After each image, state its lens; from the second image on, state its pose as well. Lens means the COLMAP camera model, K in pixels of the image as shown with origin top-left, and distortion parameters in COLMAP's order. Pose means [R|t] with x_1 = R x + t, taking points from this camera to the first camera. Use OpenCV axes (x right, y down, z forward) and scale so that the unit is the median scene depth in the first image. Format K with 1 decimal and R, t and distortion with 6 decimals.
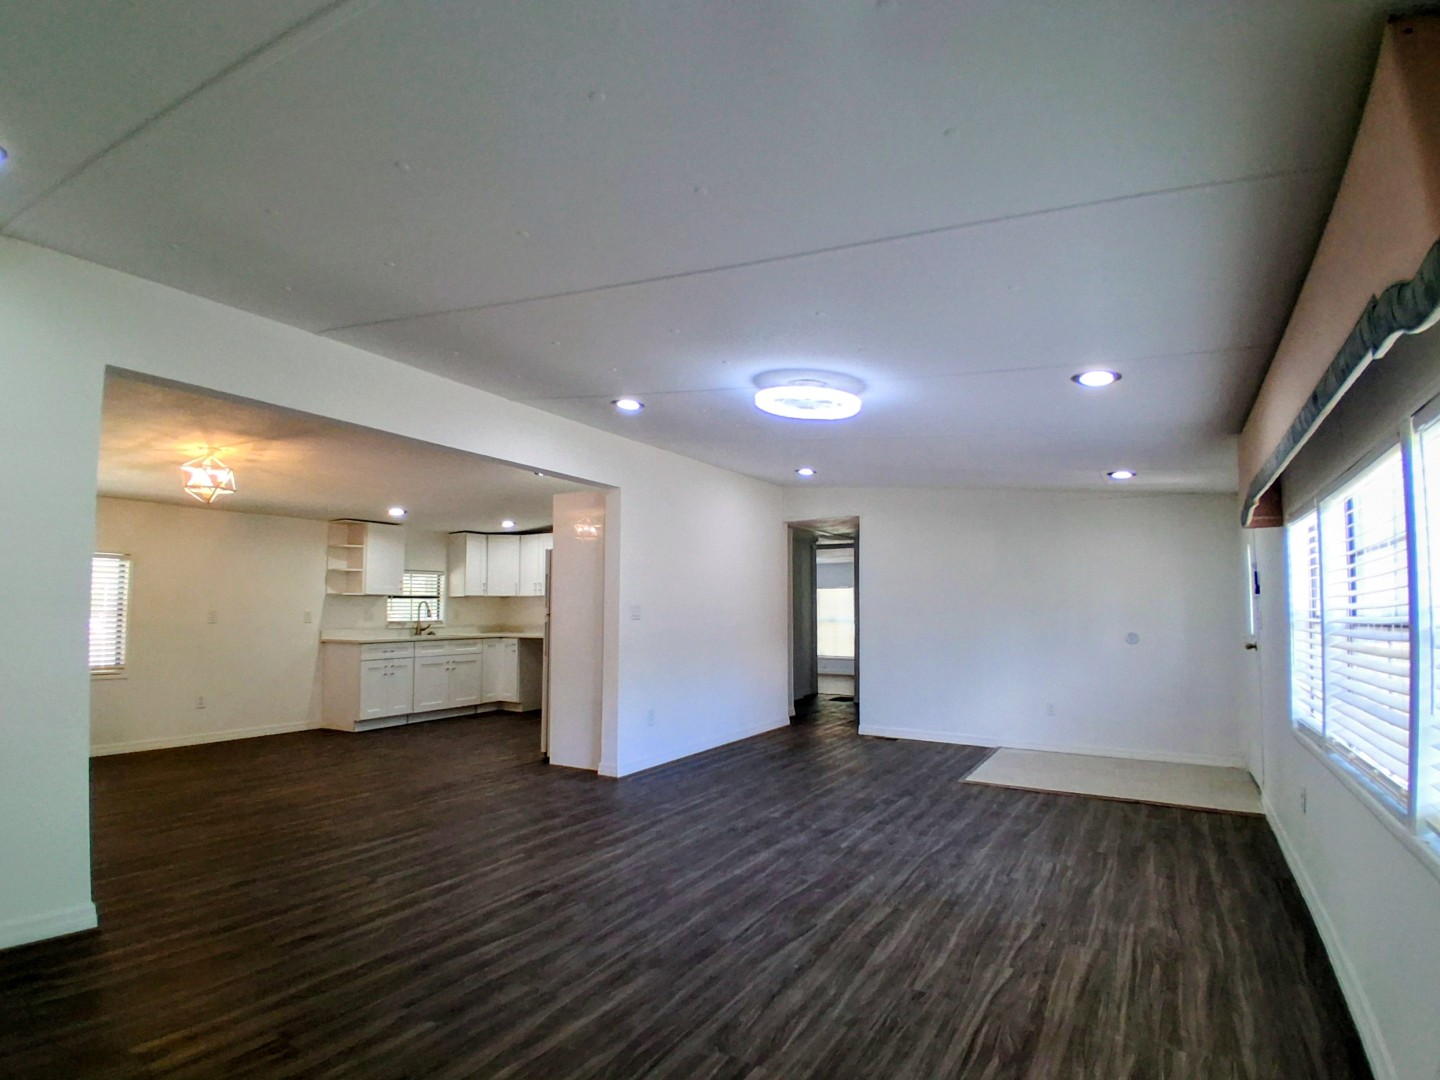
lens RADIAL K [[747.0, 0, 699.4], [0, 747.0, 552.4], [0, 0, 1]] dist [0.002714, -0.047220]
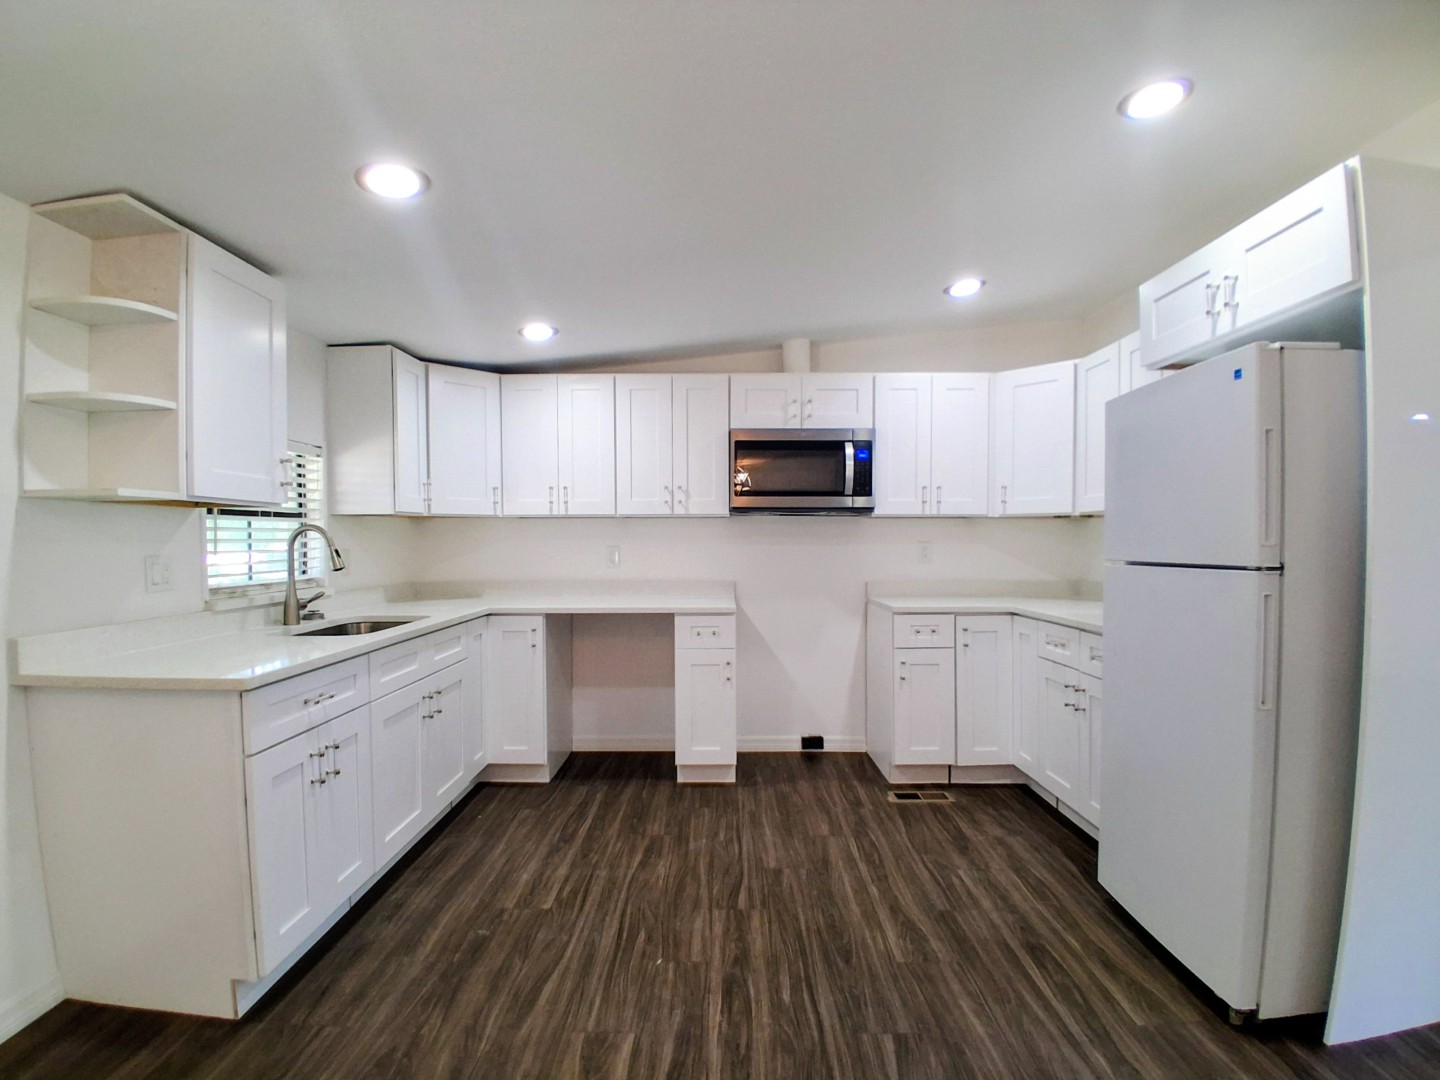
lens RADIAL K [[747.0, 0, 699.4], [0, 747.0, 552.4], [0, 0, 1]] dist [0.002714, -0.047220]
pose [[0.847938, -0.008998, 0.530018, -0.413201], [-0.039346, 0.996030, 0.079856, 0.045186], [-0.528633, -0.088567, 0.844218, 0.638807]]
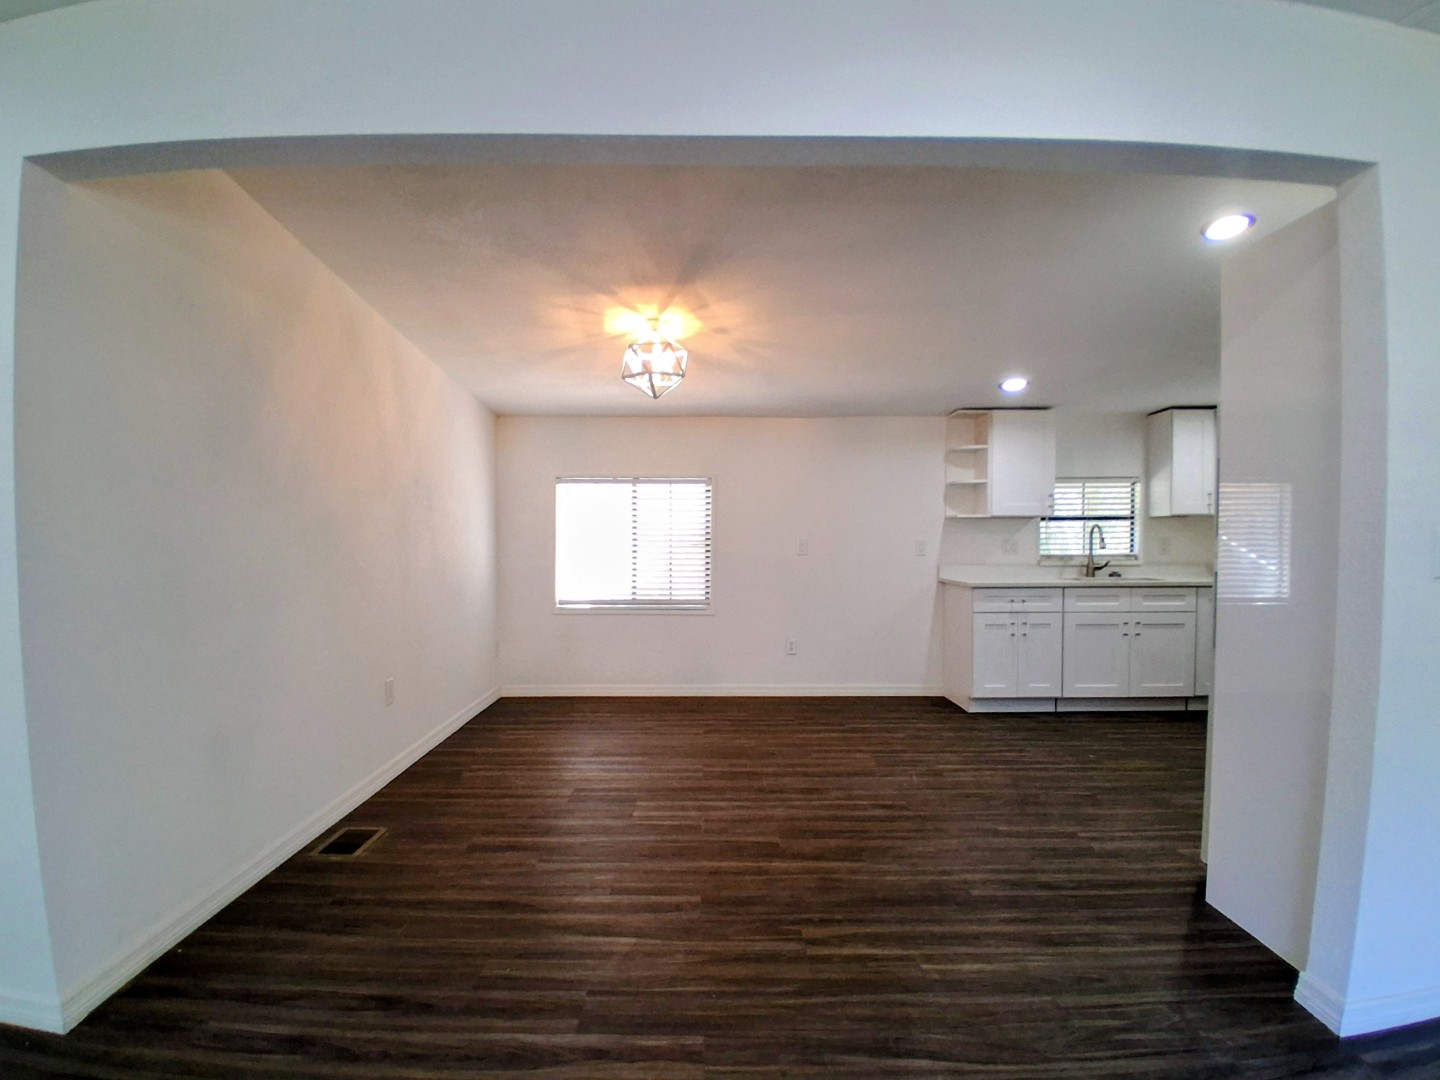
lens RADIAL K [[747.0, 0, 699.4], [0, 747.0, 552.4], [0, 0, 1]] dist [0.002714, -0.047220]
pose [[0.512745, 0.021032, -0.858283, 0.006648], [0.069140, 0.995441, 0.065698, 0.024270], [0.855752, -0.093028, 0.508954, 0.392231]]
